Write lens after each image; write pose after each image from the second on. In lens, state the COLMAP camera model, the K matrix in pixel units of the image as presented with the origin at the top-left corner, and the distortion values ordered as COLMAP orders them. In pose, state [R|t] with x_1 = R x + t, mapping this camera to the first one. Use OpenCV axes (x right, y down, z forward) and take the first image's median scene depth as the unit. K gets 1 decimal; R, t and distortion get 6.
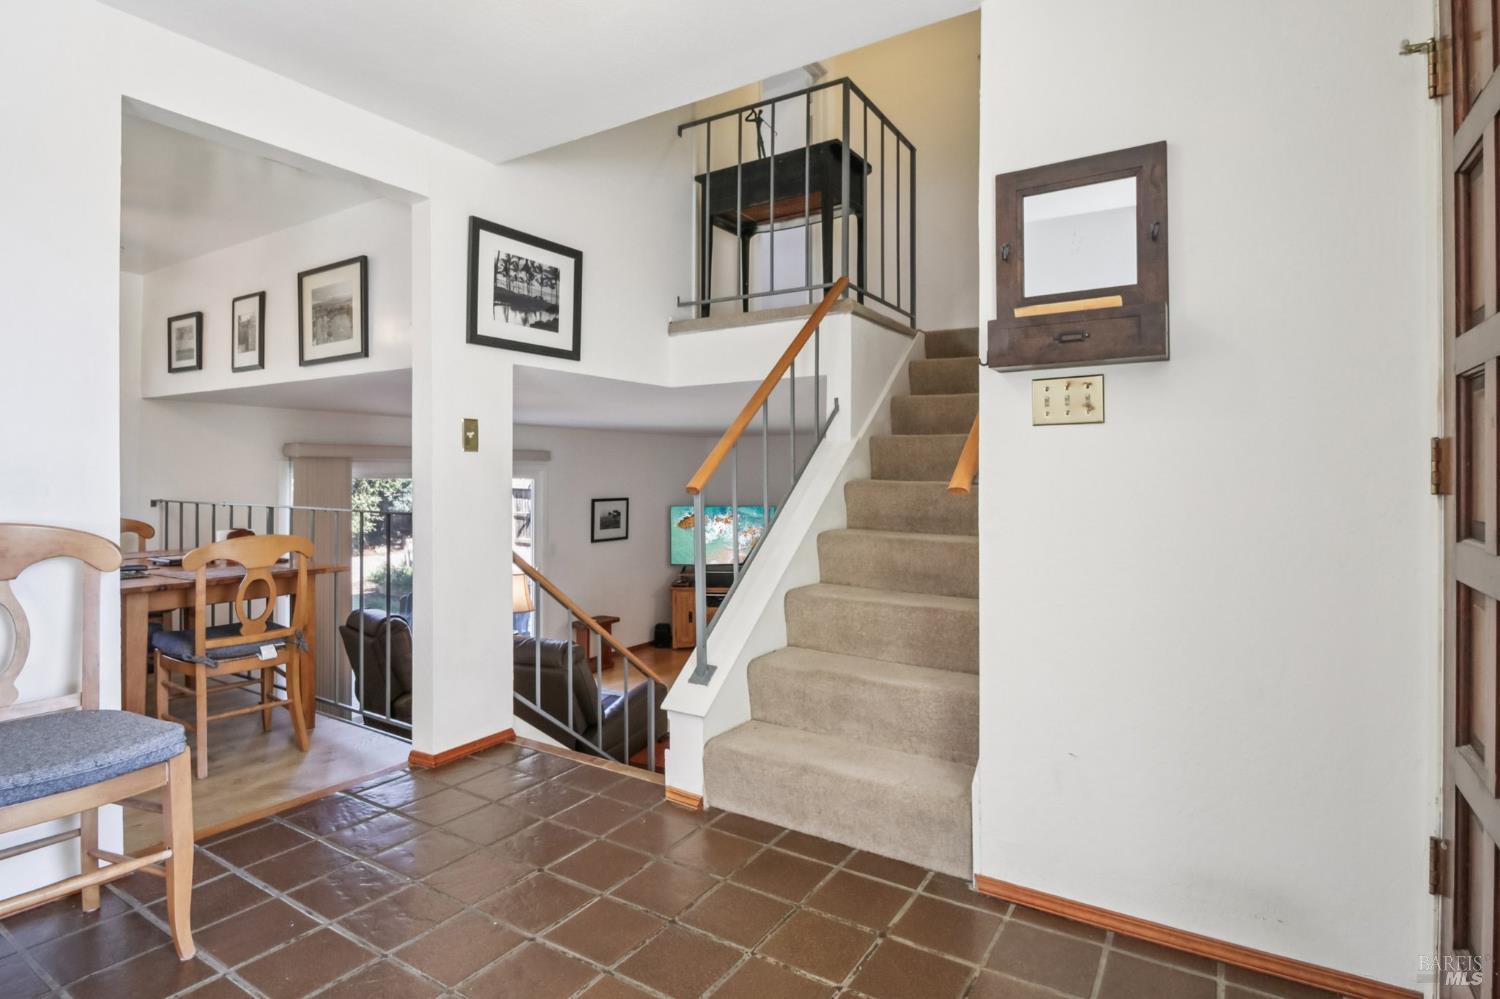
lens RADIAL K [[771.9, 0, 741.1], [0, 771.9, 472.6], [0, 0, 1]] dist [-0.000974, -0.017448]
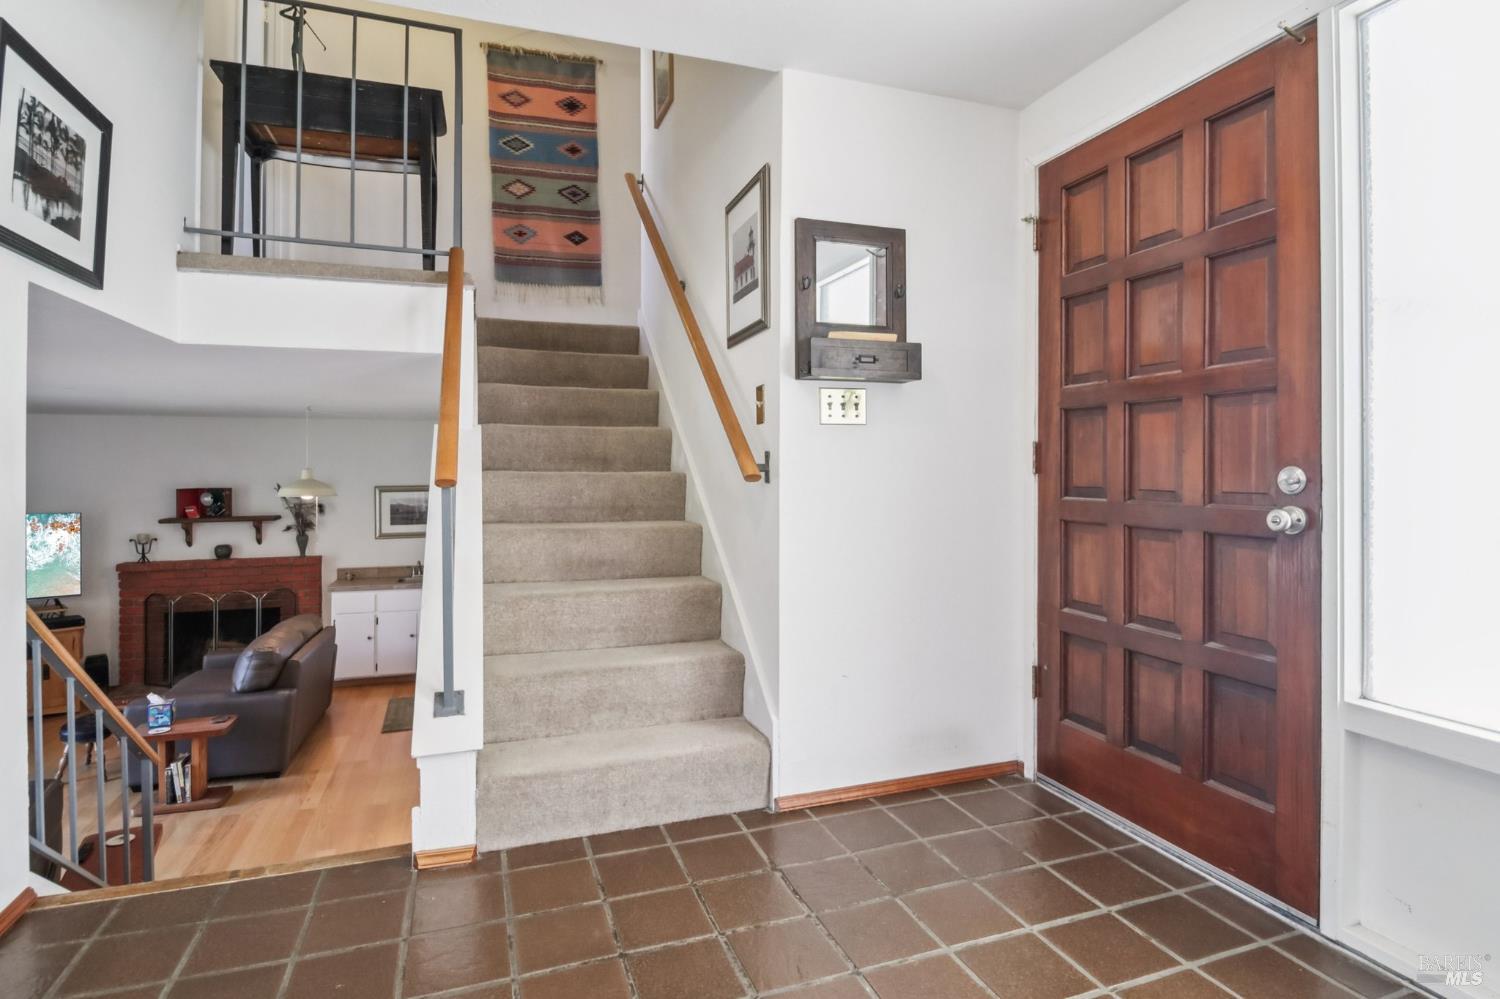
lens RADIAL K [[771.9, 0, 741.1], [0, 771.9, 472.6], [0, 0, 1]] dist [-0.000974, -0.017448]
pose [[0.607646, -0.008834, 0.794159, -0.439686], [0.003072, 0.999957, 0.008772, 0.004533], [-0.794202, -0.002890, 0.607646, 0.208671]]
